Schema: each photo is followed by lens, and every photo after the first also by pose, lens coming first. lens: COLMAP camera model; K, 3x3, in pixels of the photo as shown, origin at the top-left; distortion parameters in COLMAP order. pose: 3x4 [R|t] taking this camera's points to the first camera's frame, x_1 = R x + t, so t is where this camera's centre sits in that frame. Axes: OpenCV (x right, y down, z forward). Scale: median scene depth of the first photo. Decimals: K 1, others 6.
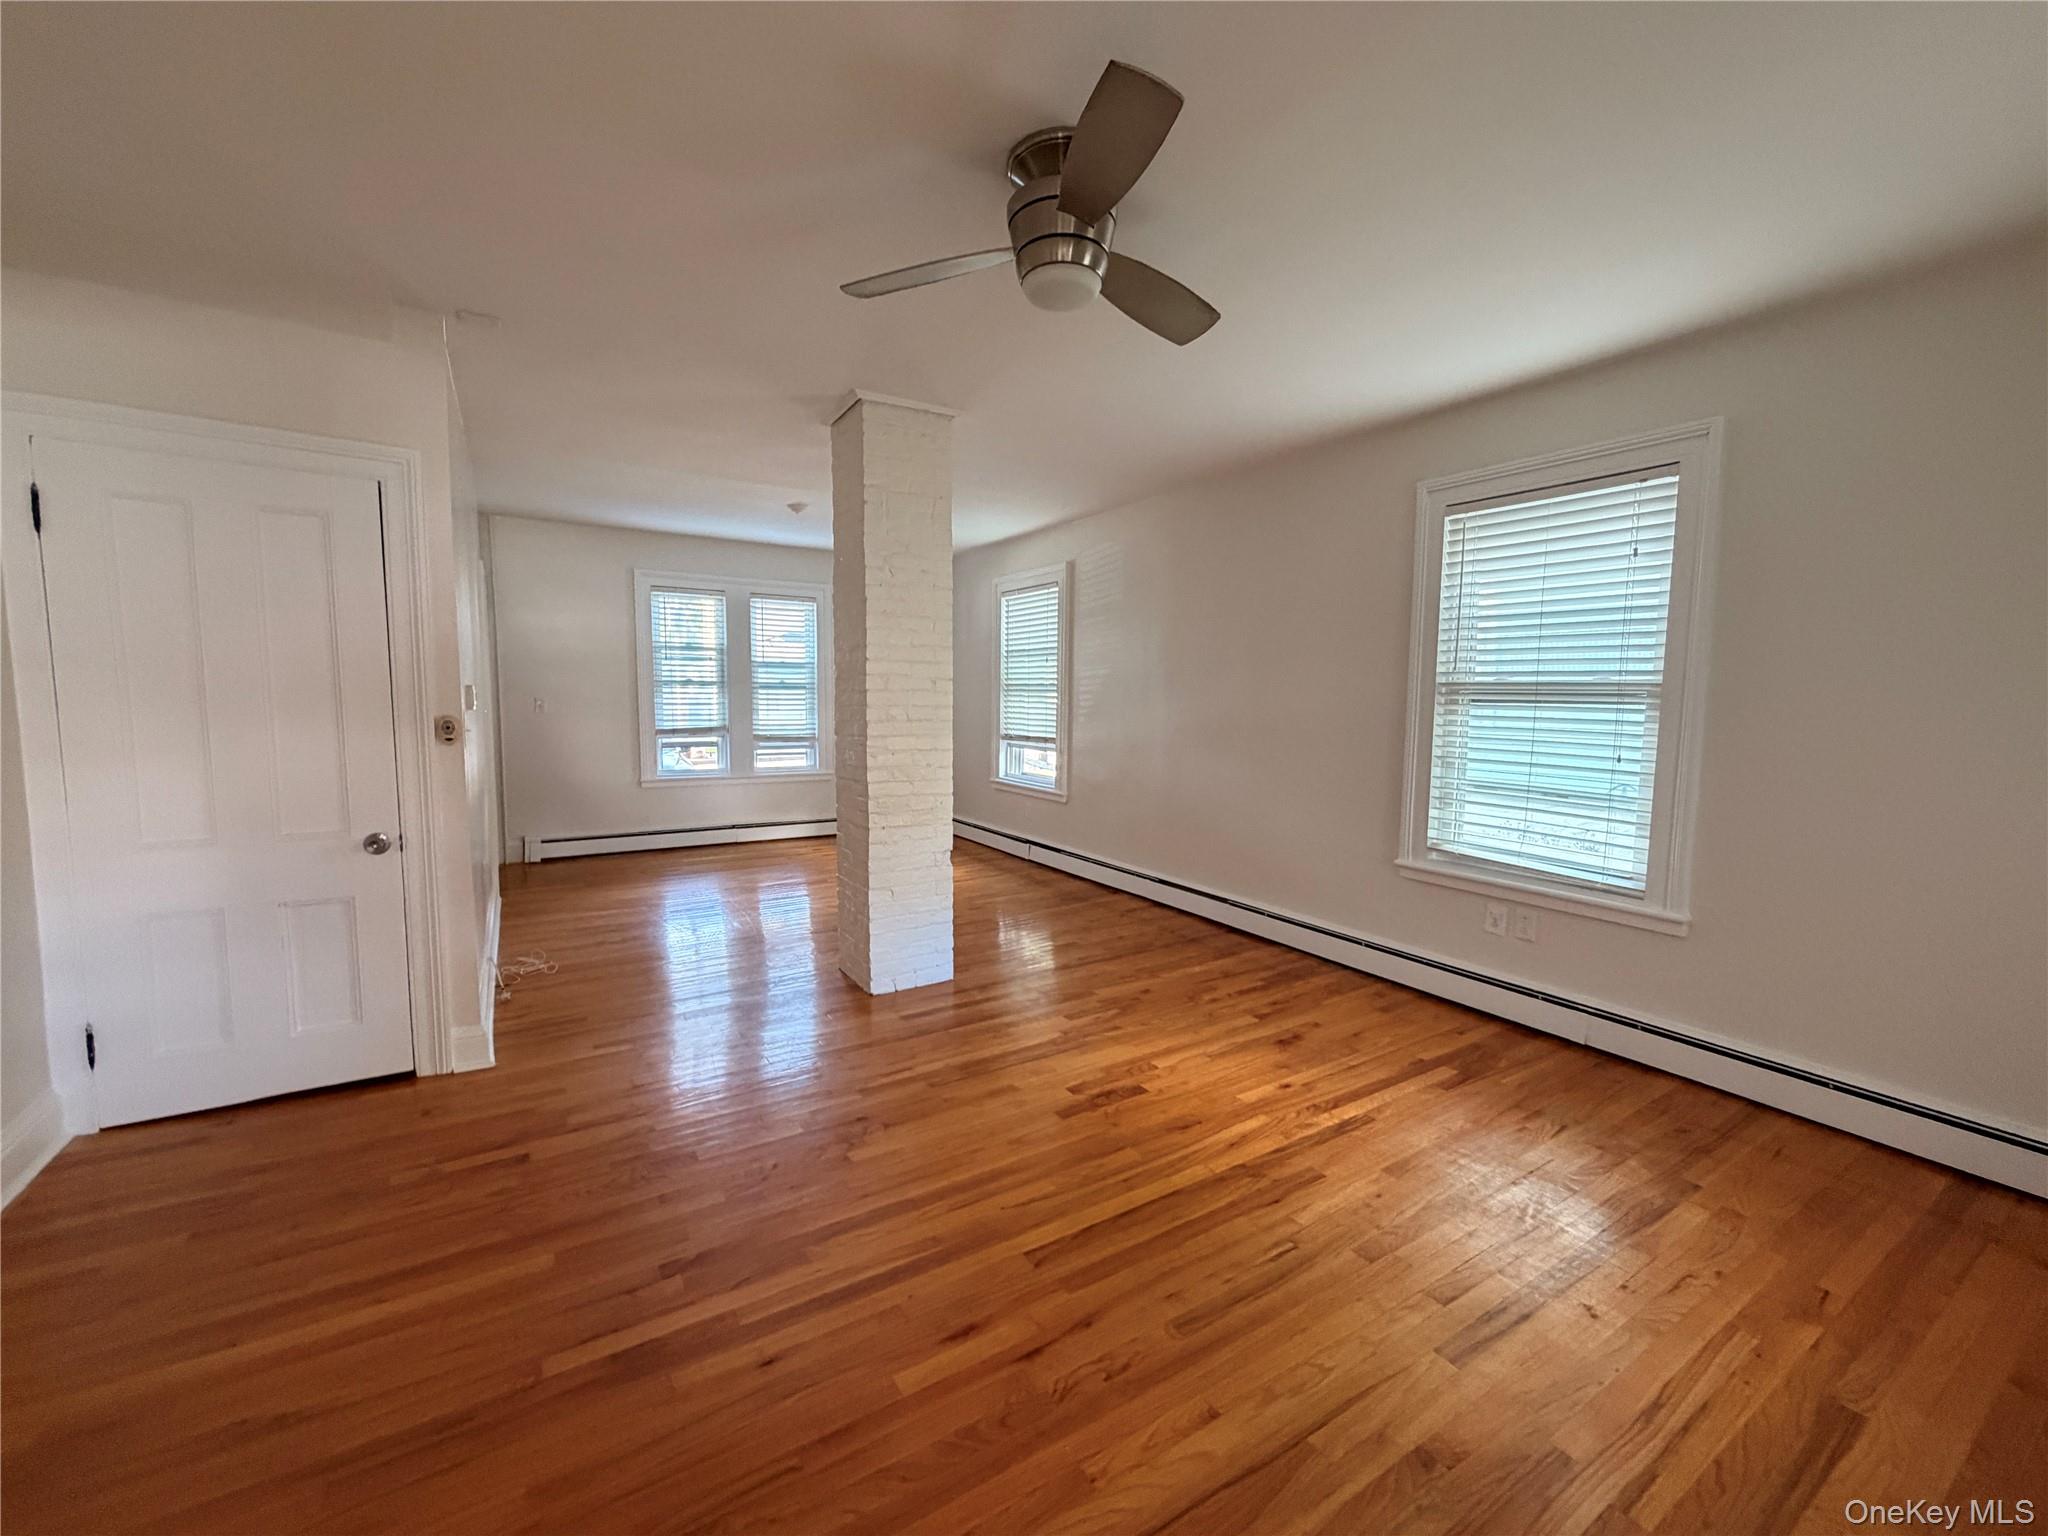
lens RADIAL K [[823.1, 0, 1025.1], [0, 823.1, 769.1], [0, 0, 1]] dist [0.000225, -0.001029]
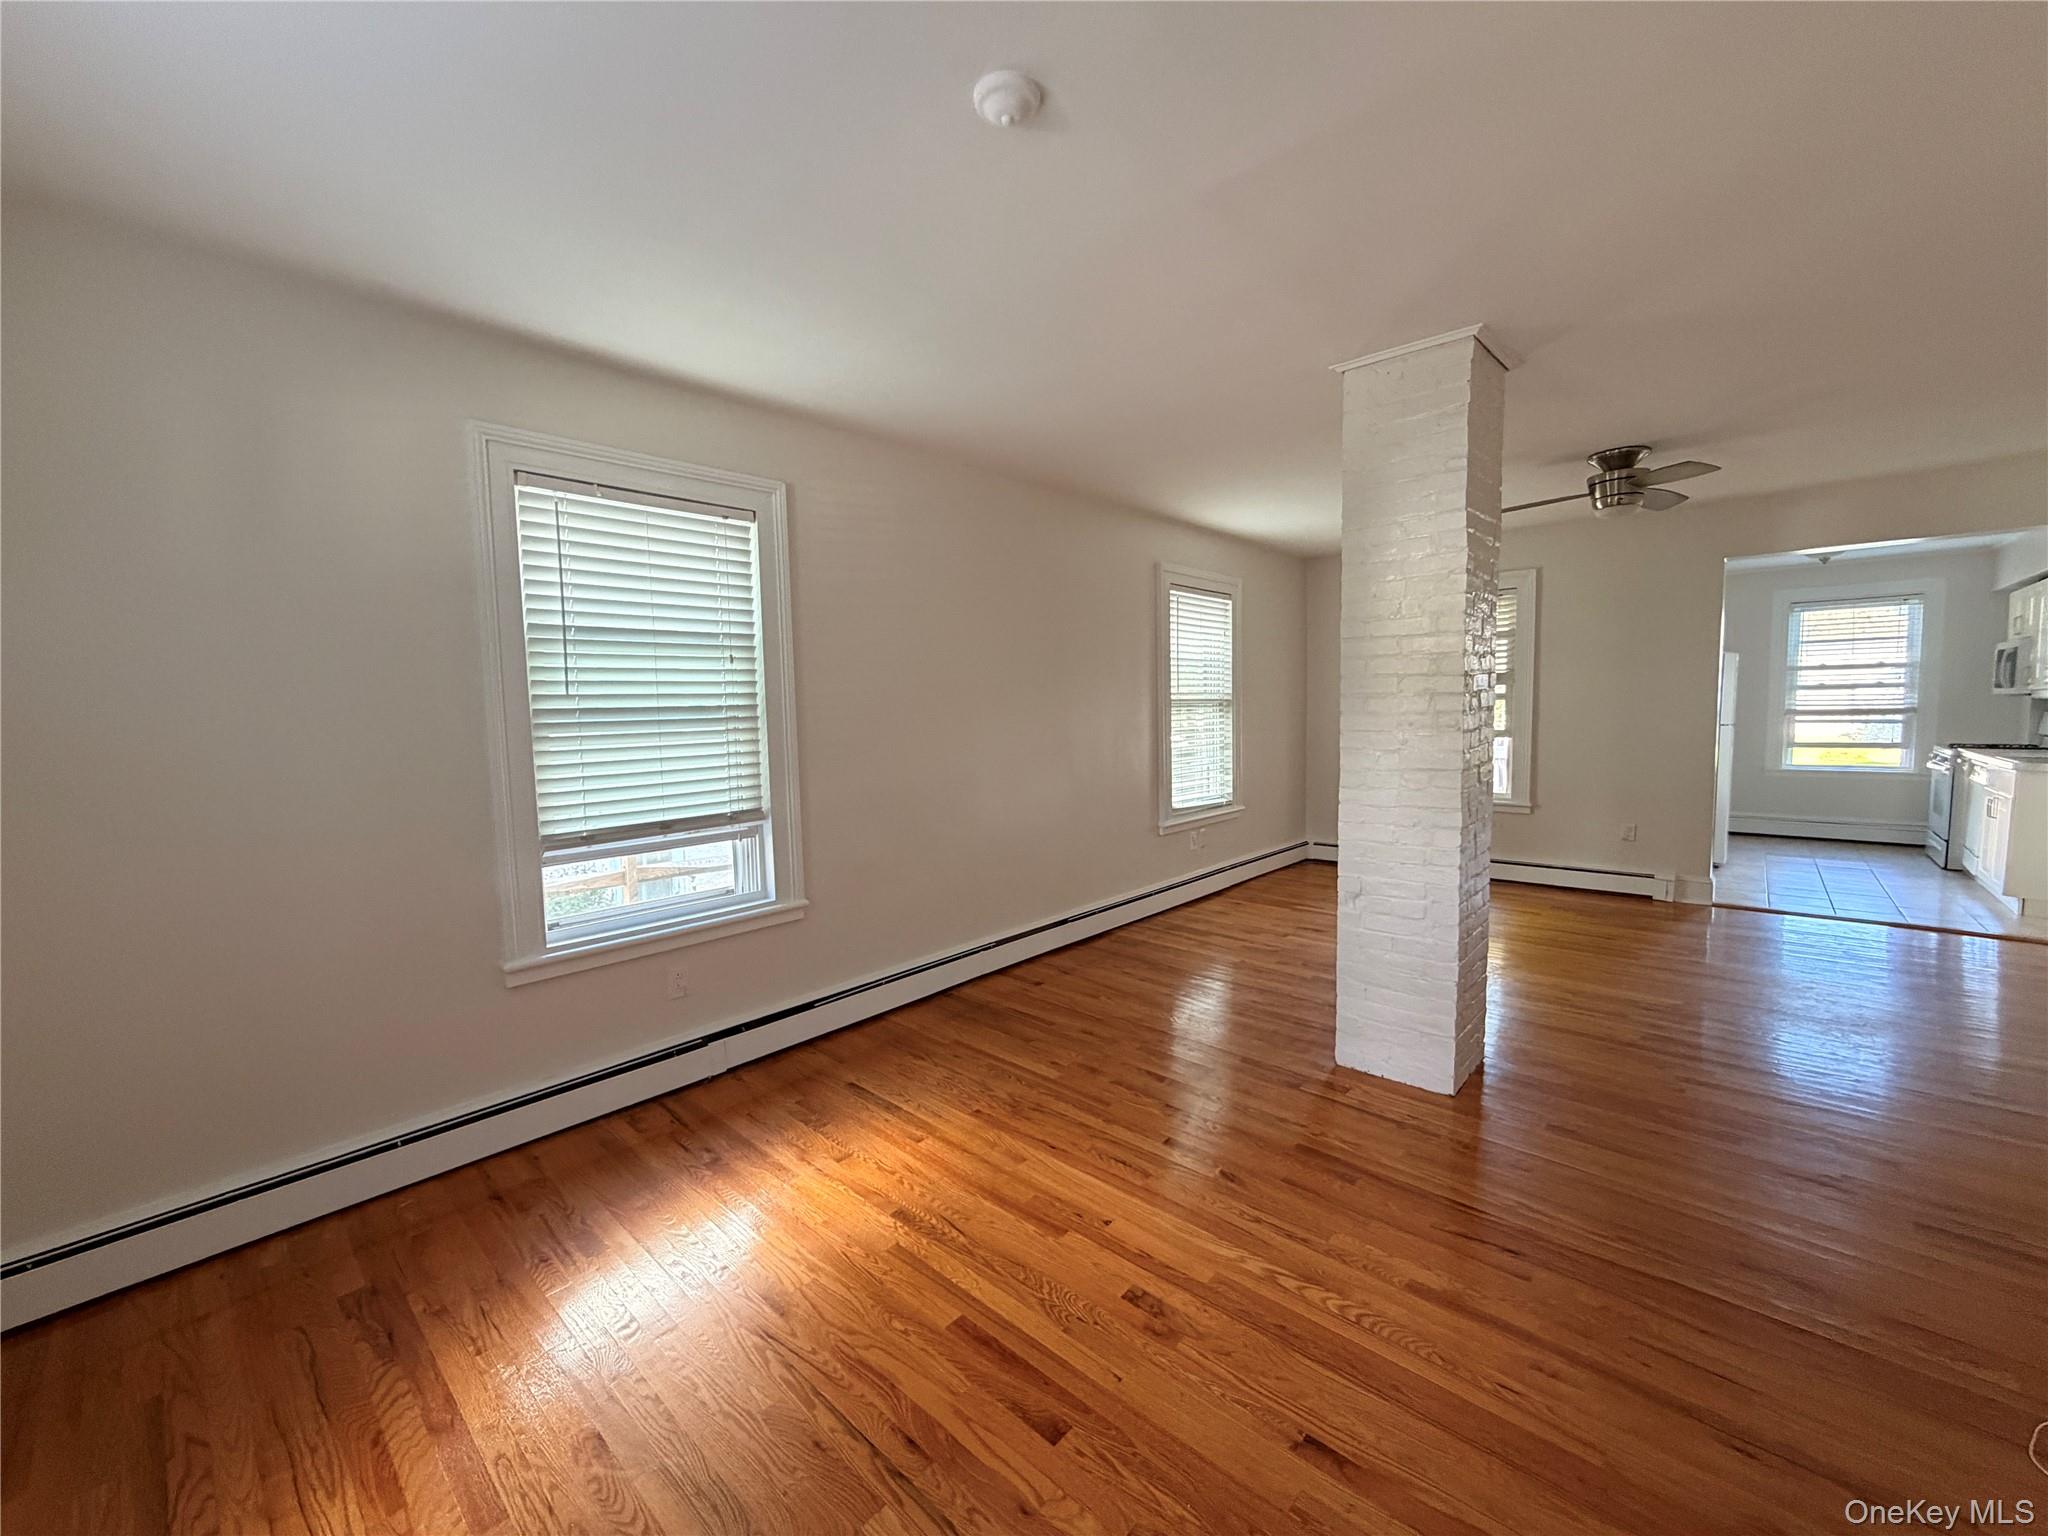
lens RADIAL K [[823.1, 0, 1011.5], [0, 823.1, 757.1], [0, 0, 1]] dist [0.000225, -0.001029]
pose [[-0.265651, -0.065765, 0.961824, -1.078717], [0.106715, 0.989534, 0.097134, -0.217577], [-0.958145, 0.128445, -0.255852, 2.060632]]
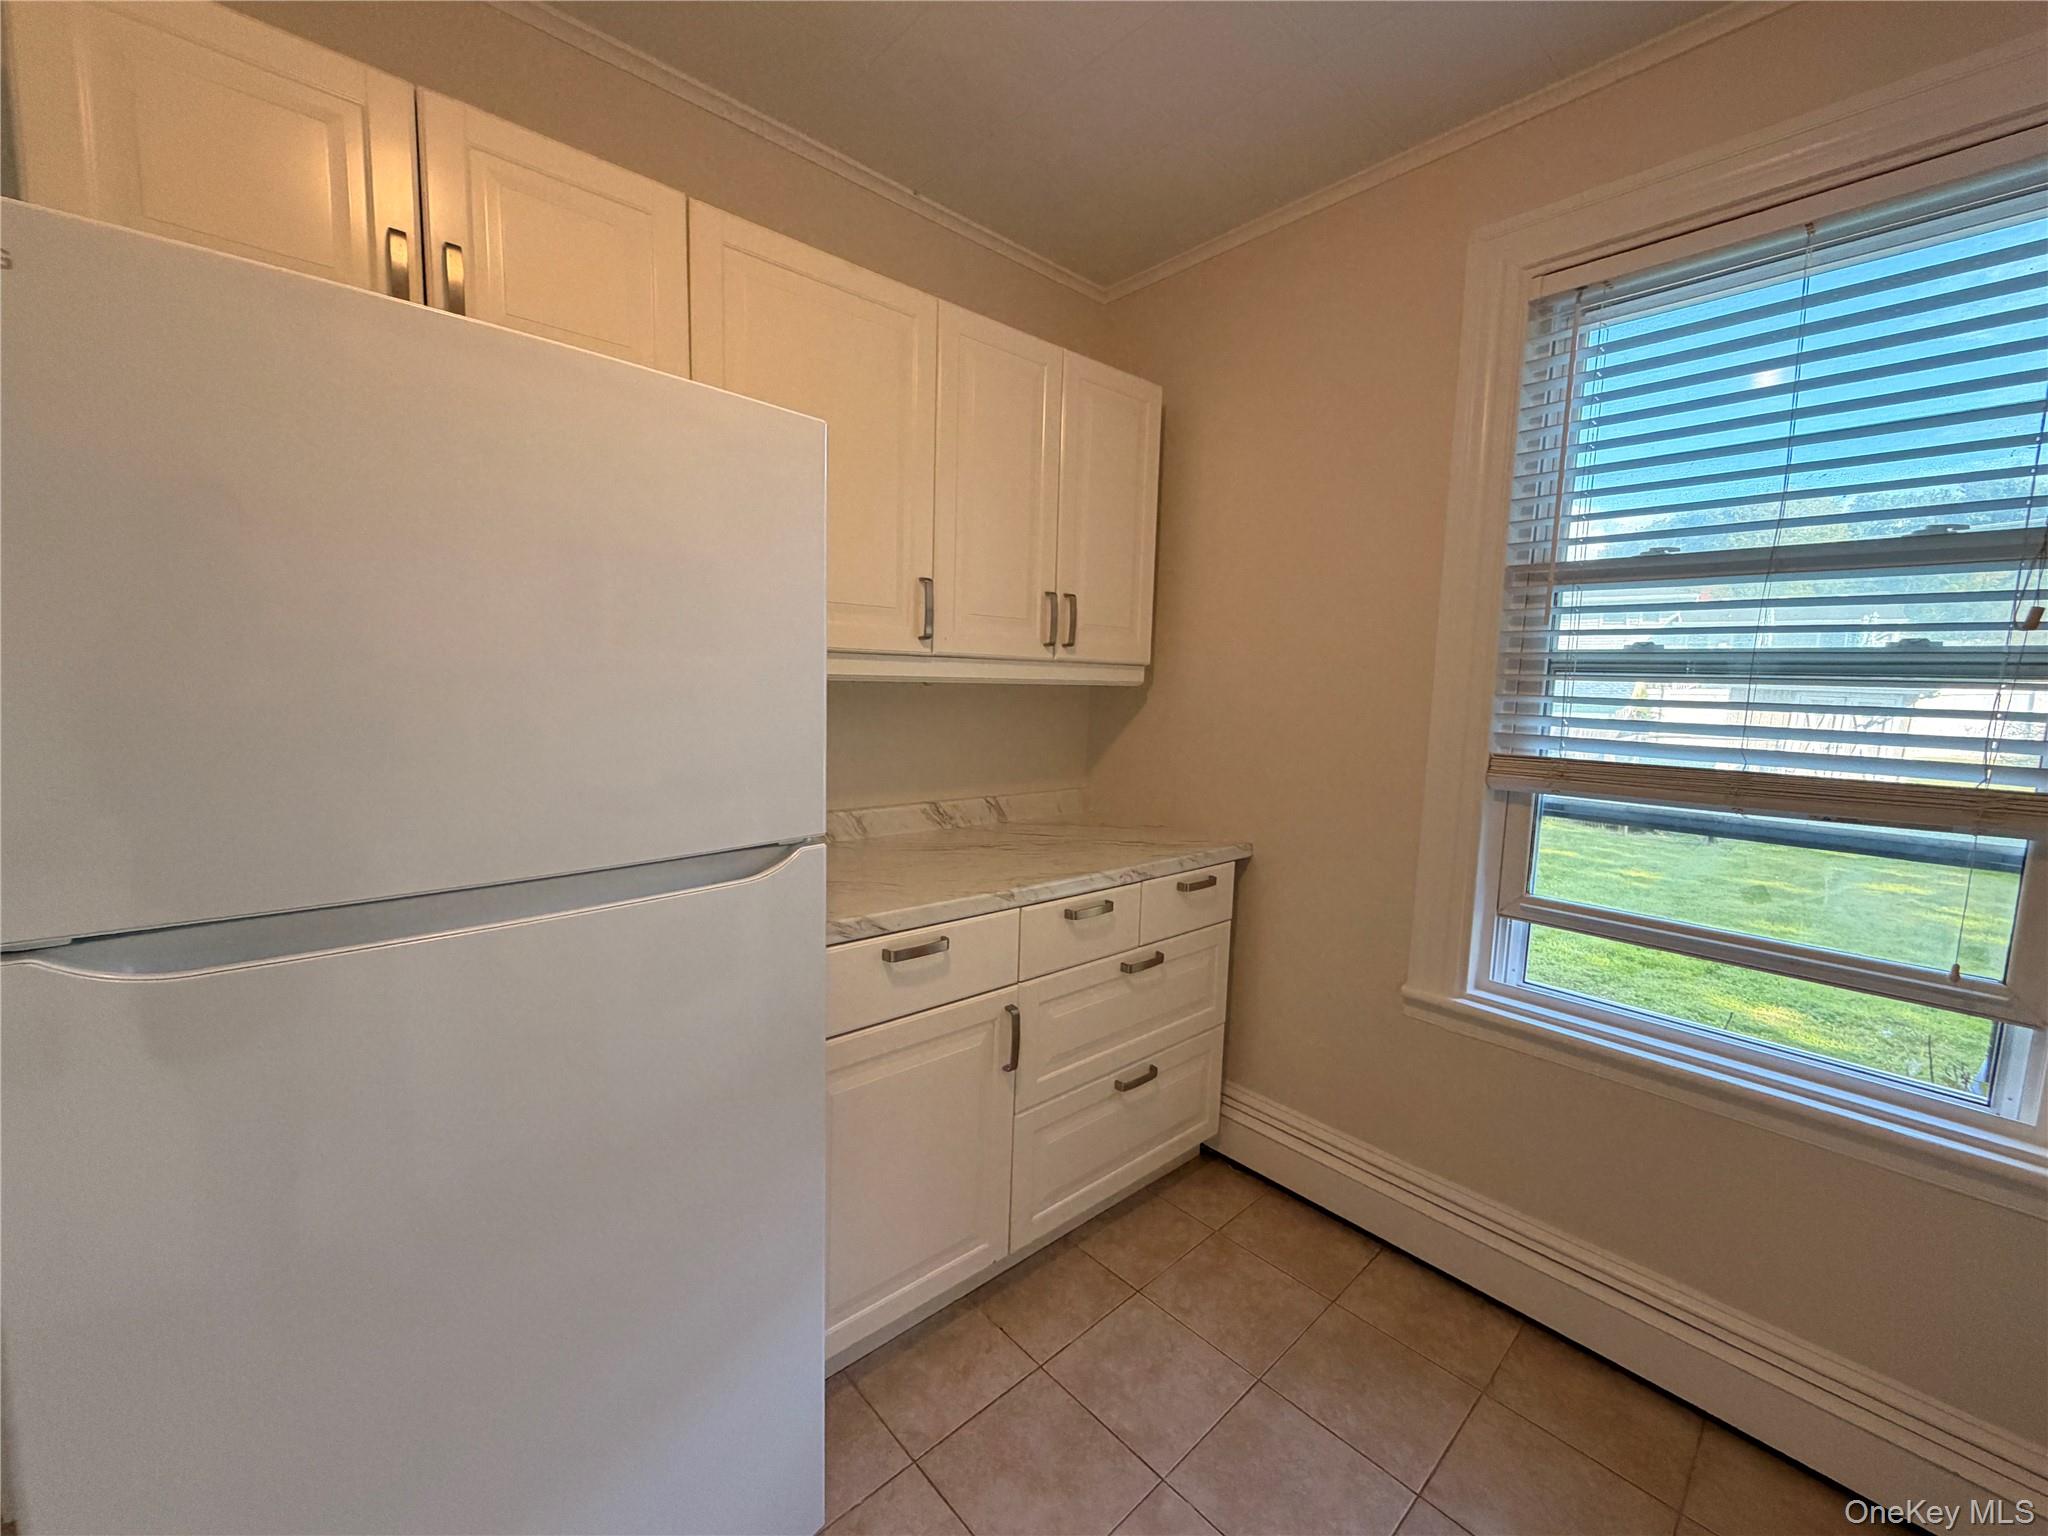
lens RADIAL K [[823.1, 0, 1016.7], [0, 823.1, 771.2], [0, 0, 1]] dist [0.000225, -0.001029]
pose [[-0.170769, -0.128762, 0.976861, 0.262846], [0.066295, 0.987676, 0.141777, 0.051804], [-0.983078, 0.088973, -0.160129, -0.560923]]
